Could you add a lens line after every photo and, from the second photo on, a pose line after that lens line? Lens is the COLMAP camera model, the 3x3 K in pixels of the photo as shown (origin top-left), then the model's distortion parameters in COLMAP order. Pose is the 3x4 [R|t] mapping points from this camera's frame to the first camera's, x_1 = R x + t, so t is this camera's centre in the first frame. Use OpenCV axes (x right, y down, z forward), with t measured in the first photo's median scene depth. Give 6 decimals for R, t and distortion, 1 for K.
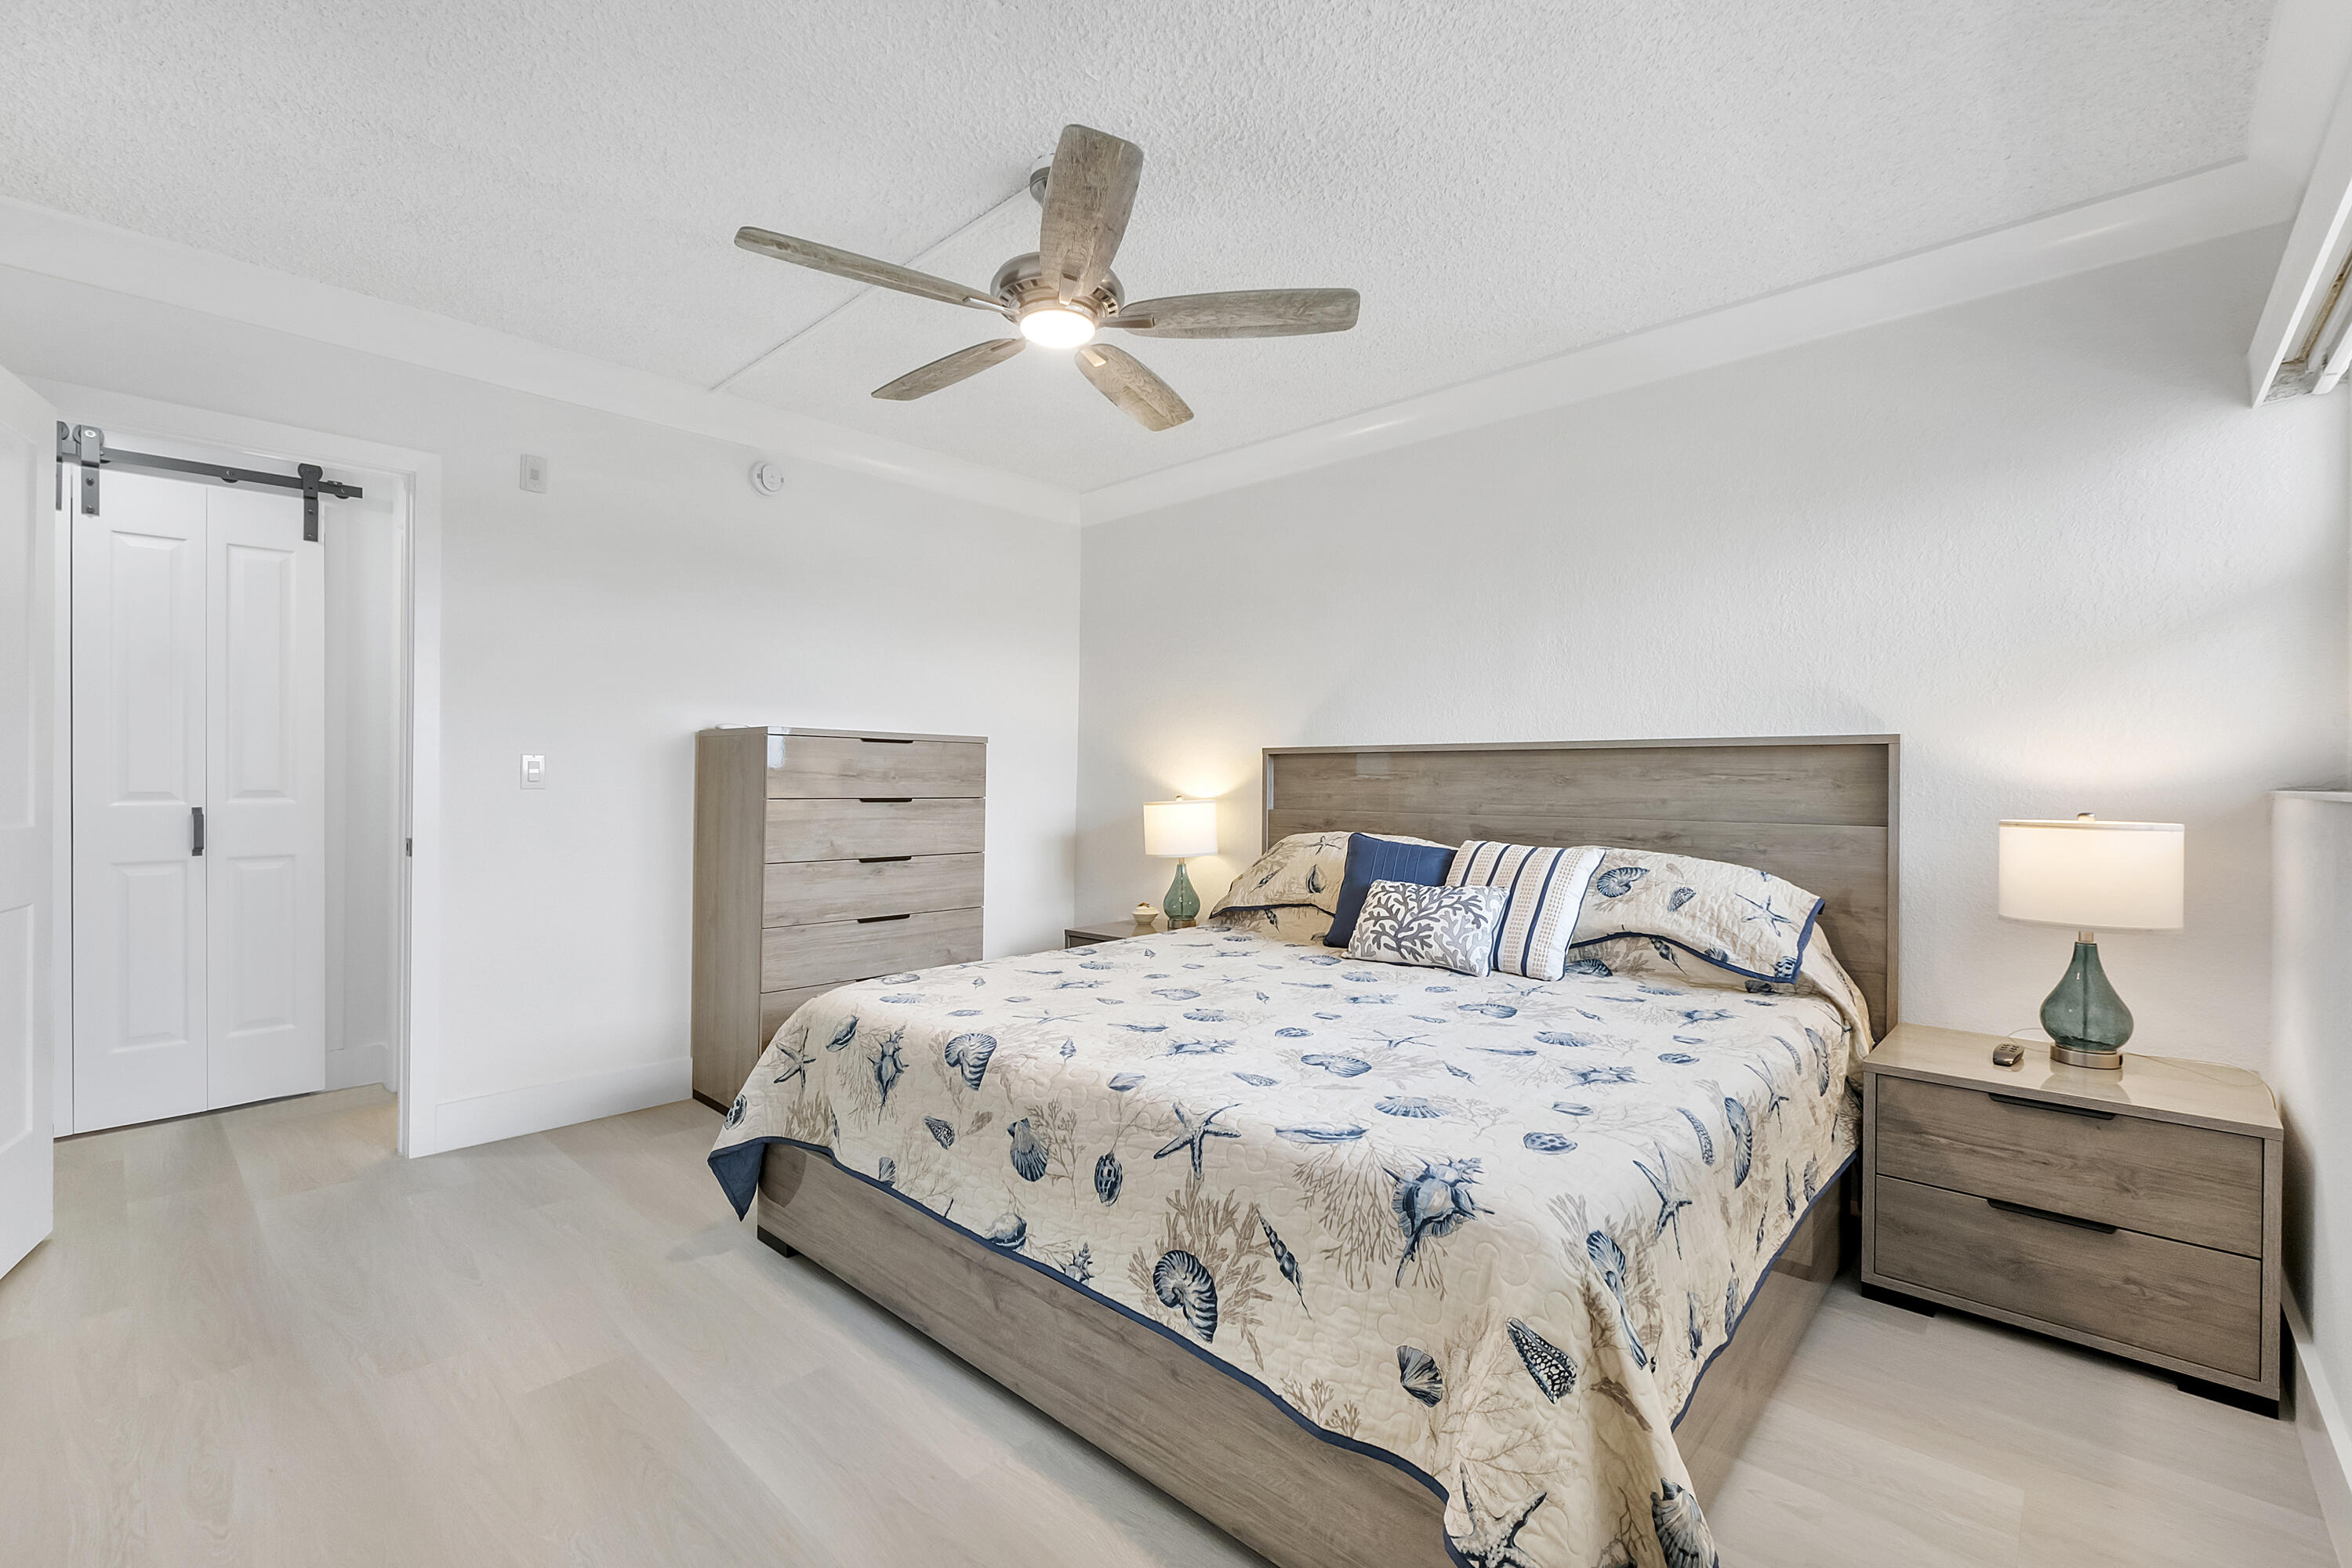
lens RADIAL K [[1025.3, 0, 1181.0], [0, 1025.3, 783.7], [0, 0, 1]] dist [-0.003174, -0.000266]
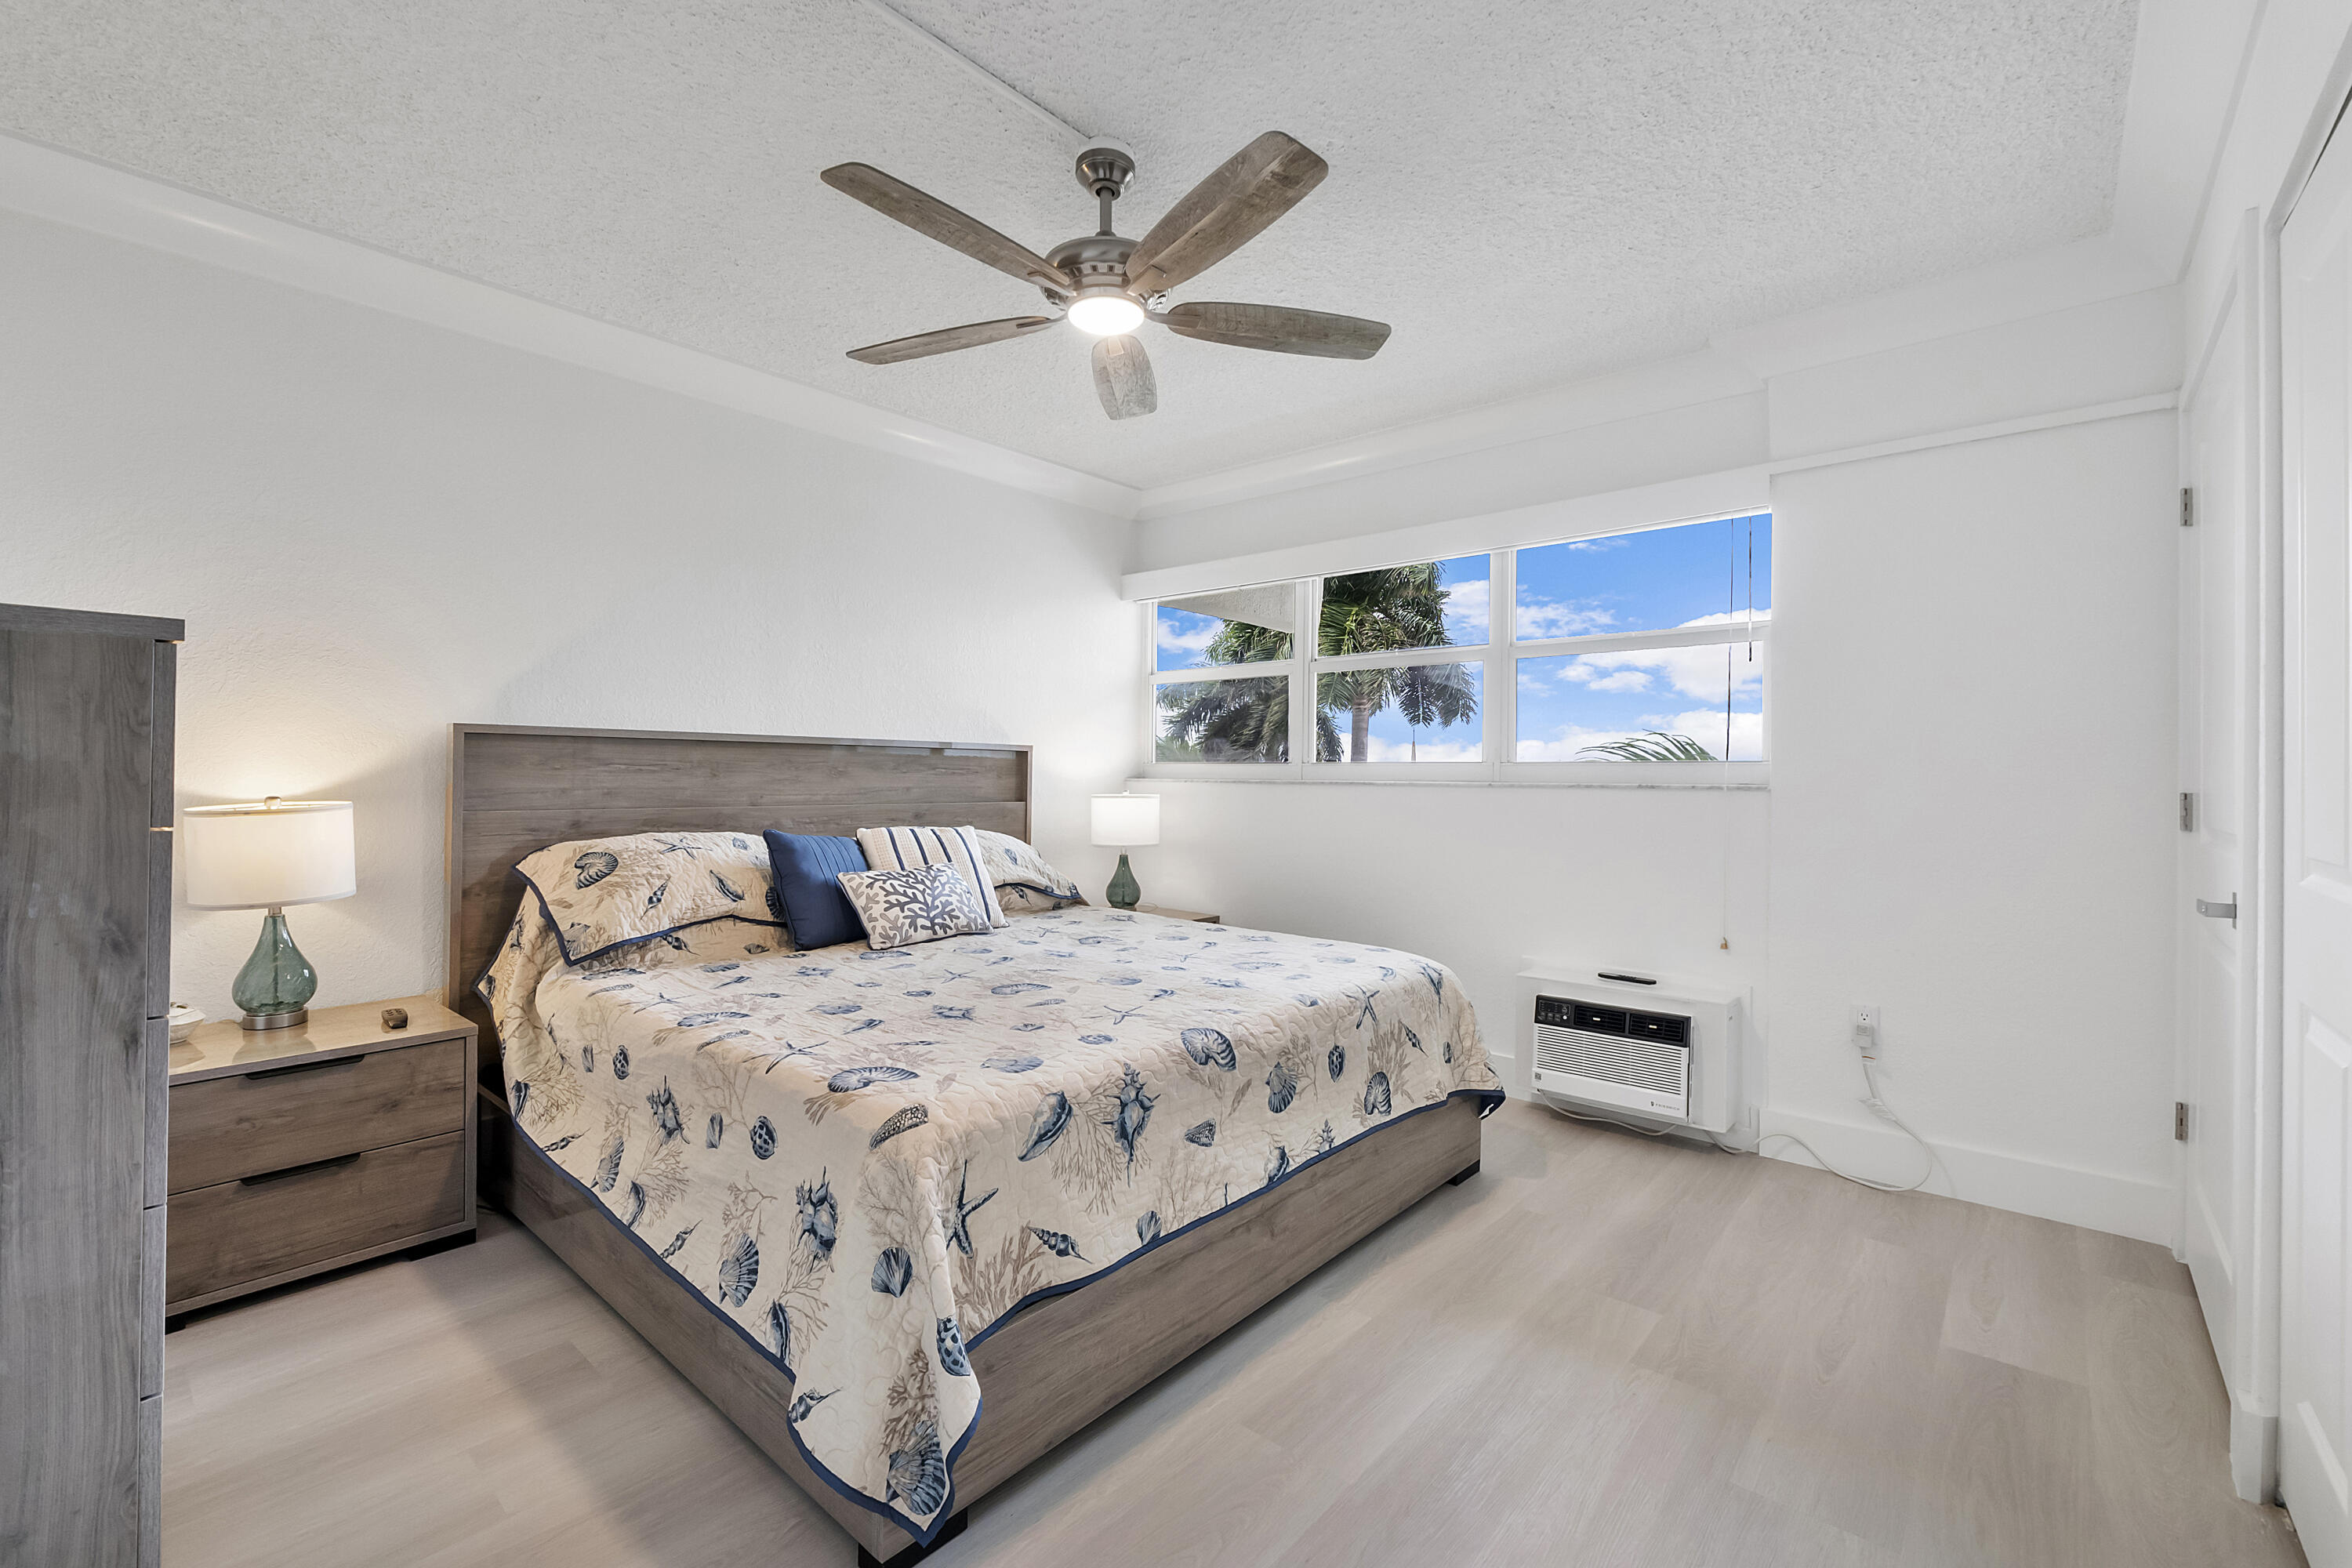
lens RADIAL K [[997.2, 0, 1177.2], [0, 997.2, 778.0], [0, 0, 1]] dist [-0.002665, -0.000191]
pose [[-0.036889, -0.007713, 0.999290, -1.051645], [-0.006180, 0.999953, 0.007490, -0.011587], [-0.999300, -0.005900, -0.036935, 0.933978]]
